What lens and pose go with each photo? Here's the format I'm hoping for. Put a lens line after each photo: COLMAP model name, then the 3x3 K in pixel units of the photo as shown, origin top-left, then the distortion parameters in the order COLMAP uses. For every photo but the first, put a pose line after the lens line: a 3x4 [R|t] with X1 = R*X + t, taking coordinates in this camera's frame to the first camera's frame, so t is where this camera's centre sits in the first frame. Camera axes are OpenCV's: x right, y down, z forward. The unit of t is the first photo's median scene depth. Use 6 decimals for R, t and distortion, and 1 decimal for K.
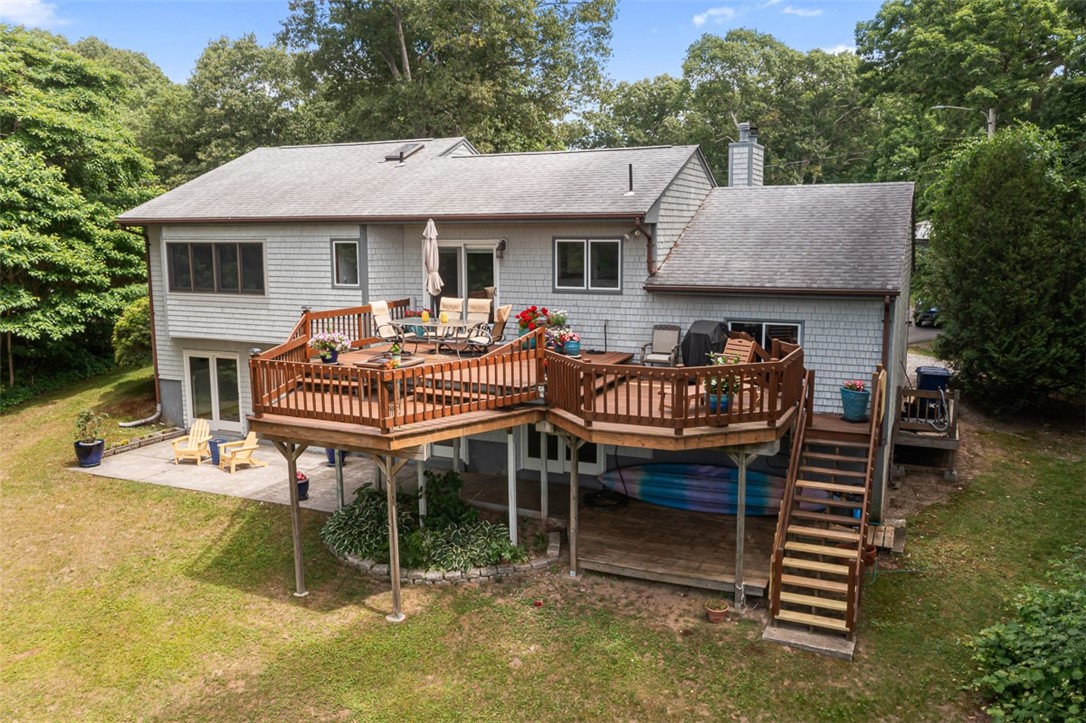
lens RADIAL K [[862.0, 0, 537.2], [0, 862.0, 354.8], [0, 0, 1]] dist [-0.009434, 0.011427]
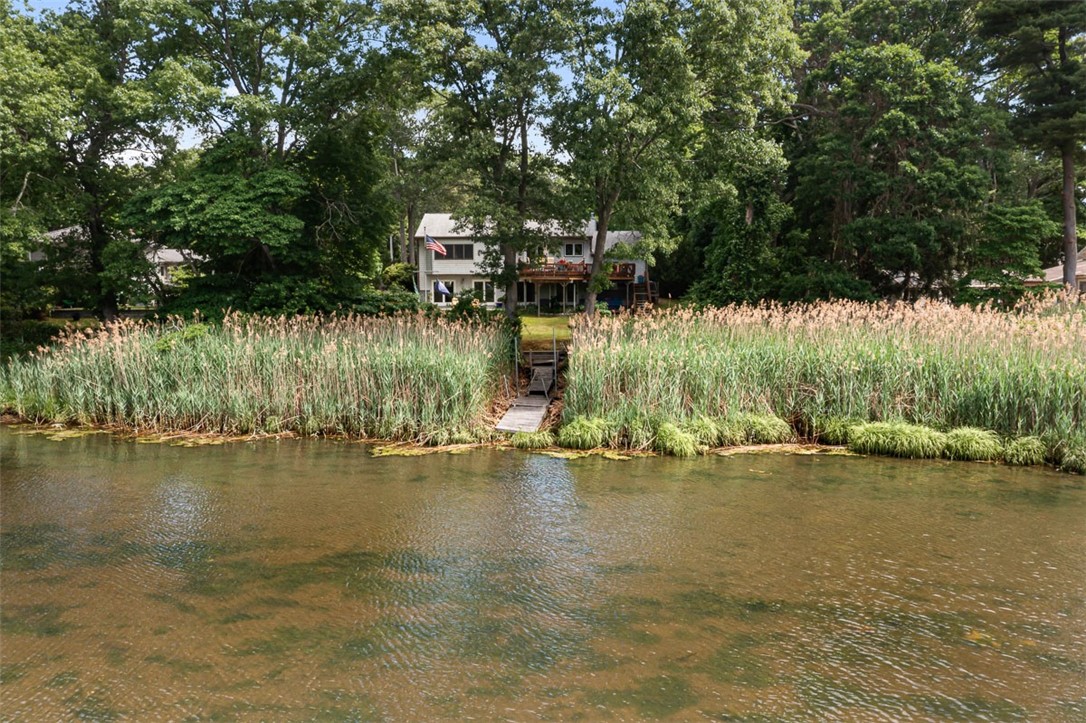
lens RADIAL K [[862.0, 0, 542.3], [0, 862.0, 365.6], [0, 0, 1]] dist [-0.009434, 0.011427]
pose [[0.910732, -0.033713, 0.411620, -1.554909], [0.056328, 0.997489, -0.042931, 0.532219], [-0.409139, 0.062284, 0.910344, -2.274861]]
